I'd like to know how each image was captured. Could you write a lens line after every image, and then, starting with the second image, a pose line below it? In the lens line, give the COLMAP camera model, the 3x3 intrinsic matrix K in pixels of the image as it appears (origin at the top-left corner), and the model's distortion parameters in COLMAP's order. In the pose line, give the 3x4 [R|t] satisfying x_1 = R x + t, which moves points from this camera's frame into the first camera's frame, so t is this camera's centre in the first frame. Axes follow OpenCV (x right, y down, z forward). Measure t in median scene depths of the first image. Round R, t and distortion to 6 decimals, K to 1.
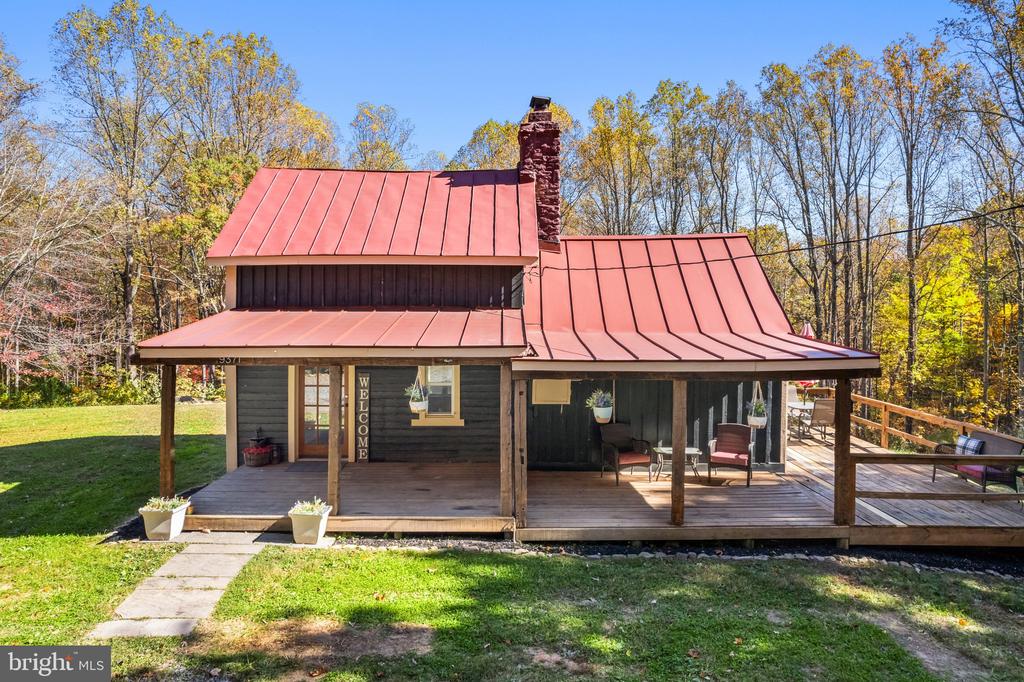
lens RADIAL K [[689.7, 0, 512.0], [0, 689.7, 341.0], [0, 0, 1]] dist [-0.087738, 0.085255]
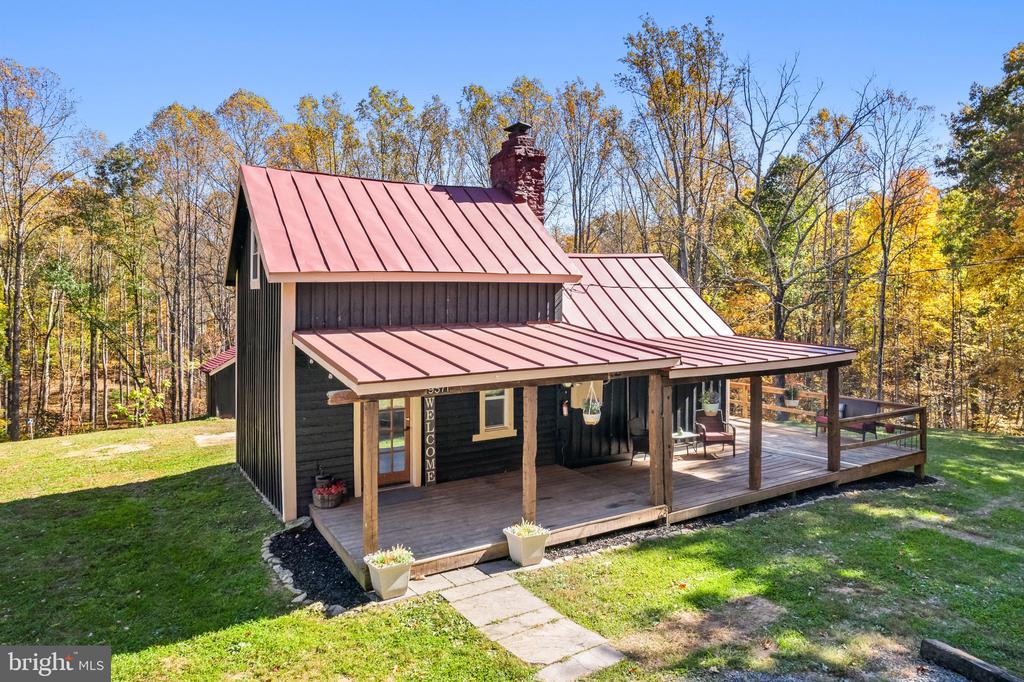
lens RADIAL K [[689.7, 0, 512.0], [0, 689.7, 341.0], [0, 0, 1]] dist [-0.087738, 0.085255]
pose [[0.850799, -0.042059, 0.523805, -0.791092], [0.040451, 0.999076, 0.014518, -0.046021], [-0.523932, 0.008837, 0.851715, 0.142213]]
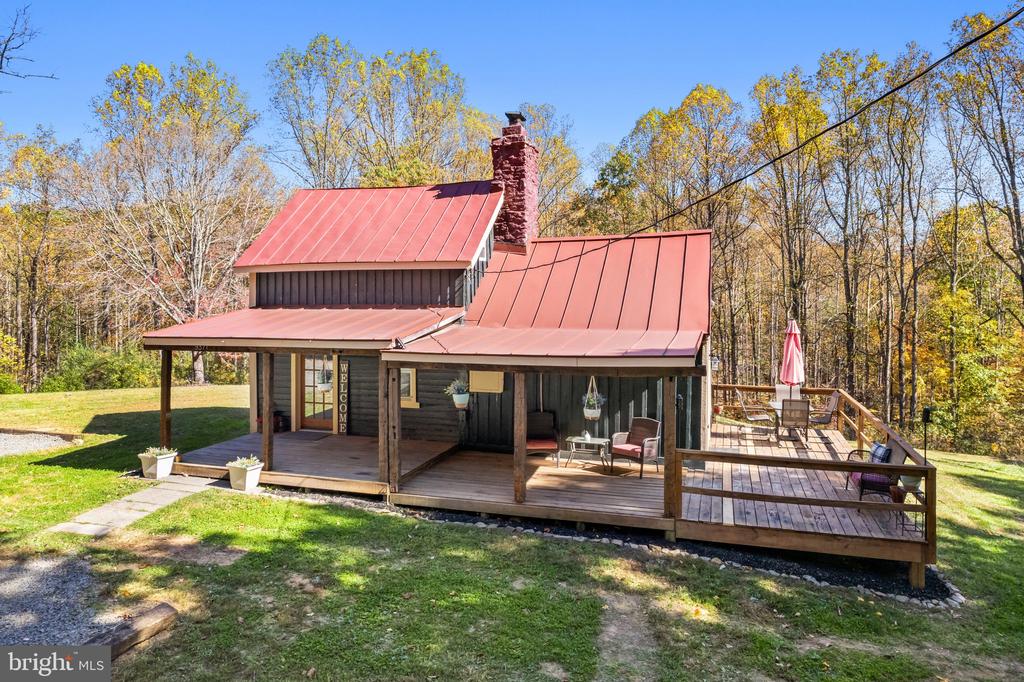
lens RADIAL K [[703.1, 0, 504.9], [0, 703.1, 330.0], [0, 0, 1]] dist [-0.085436, 0.088734]
pose [[0.945734, 0.009695, -0.324796, 0.570946], [-0.010525, 0.999944, -0.000800, -0.011078], [0.324770, 0.004176, 0.945784, -0.086025]]
